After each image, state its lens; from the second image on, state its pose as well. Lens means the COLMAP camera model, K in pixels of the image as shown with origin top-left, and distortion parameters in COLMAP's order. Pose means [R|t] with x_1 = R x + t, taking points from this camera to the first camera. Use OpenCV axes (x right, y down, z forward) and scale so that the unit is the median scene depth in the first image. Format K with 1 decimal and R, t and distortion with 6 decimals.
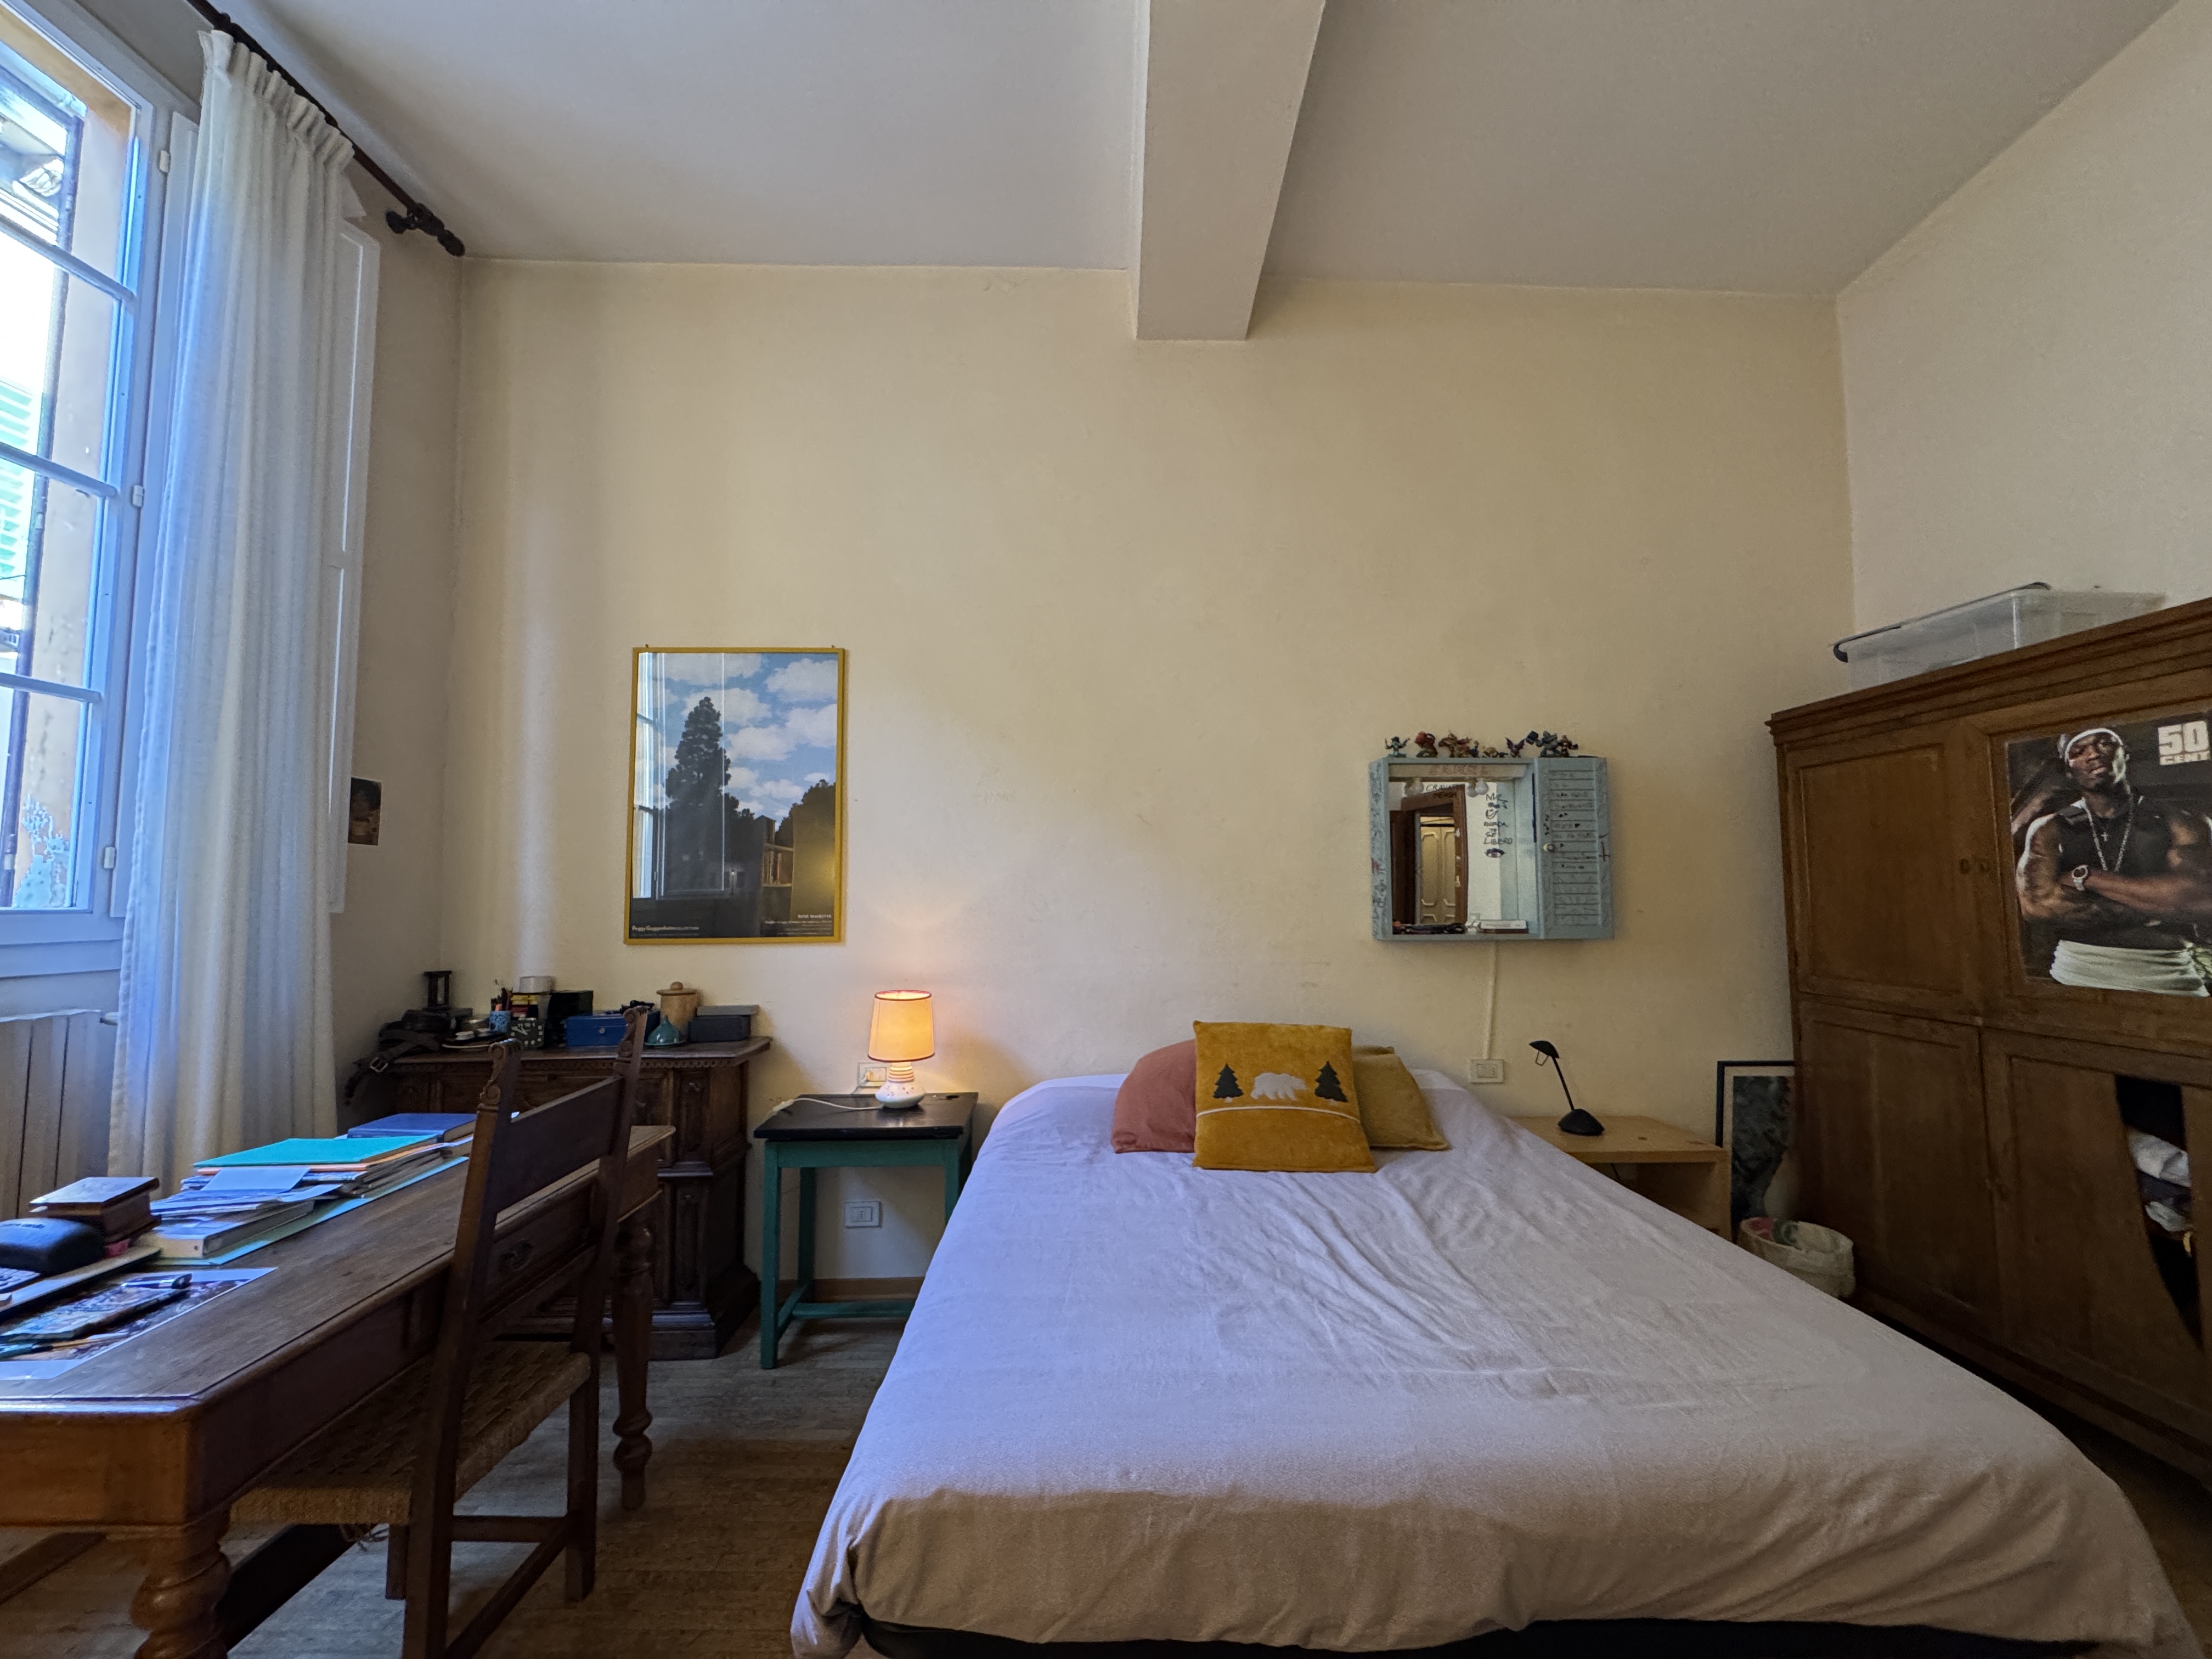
lens RADIAL K [[883.6, 0, 1106.6], [0, 883.6, 825.8], [0, 0, 1]] dist [-0.001729, -0.000322]
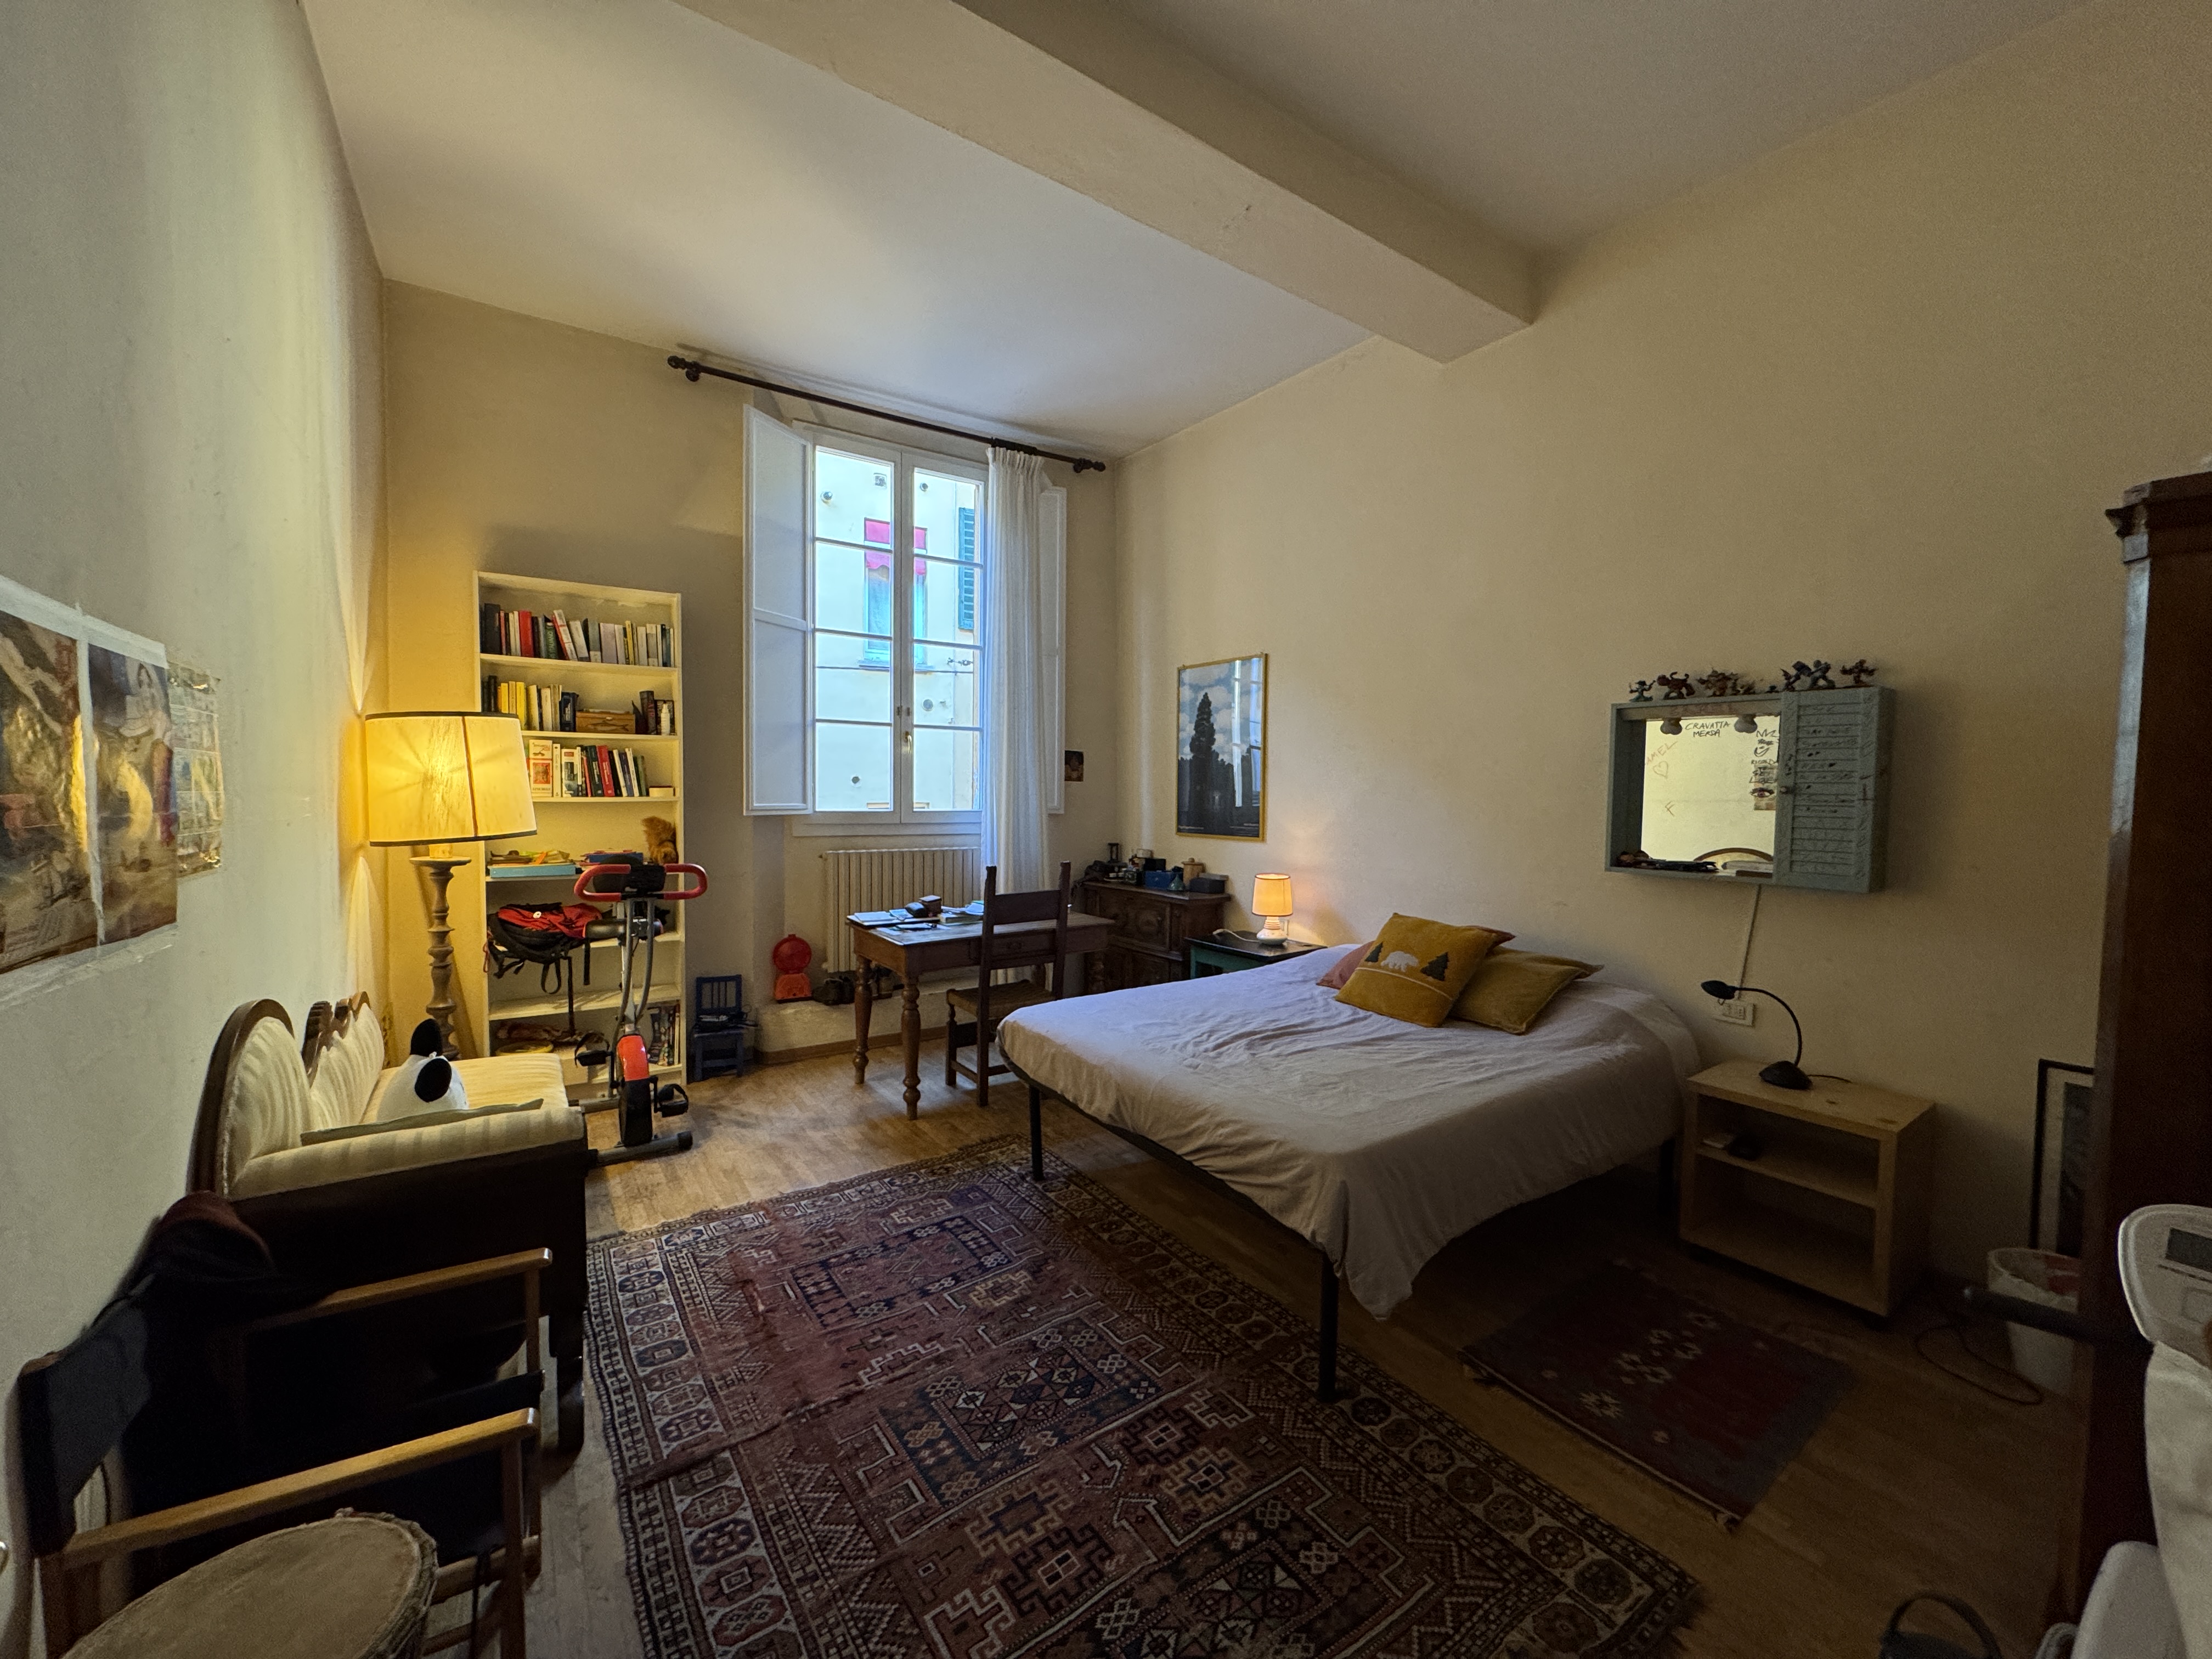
lens RADIAL K [[880.5, 0, 1106.0], [0, 880.5, 829.5], [0, 0, 1]] dist [-0.000810, -0.000148]
pose [[0.561329, 0.052797, -0.825907, 0.867642], [0.049451, 0.994040, 0.097155, -0.059816], [0.826114, -0.095378, 0.555373, -0.122629]]
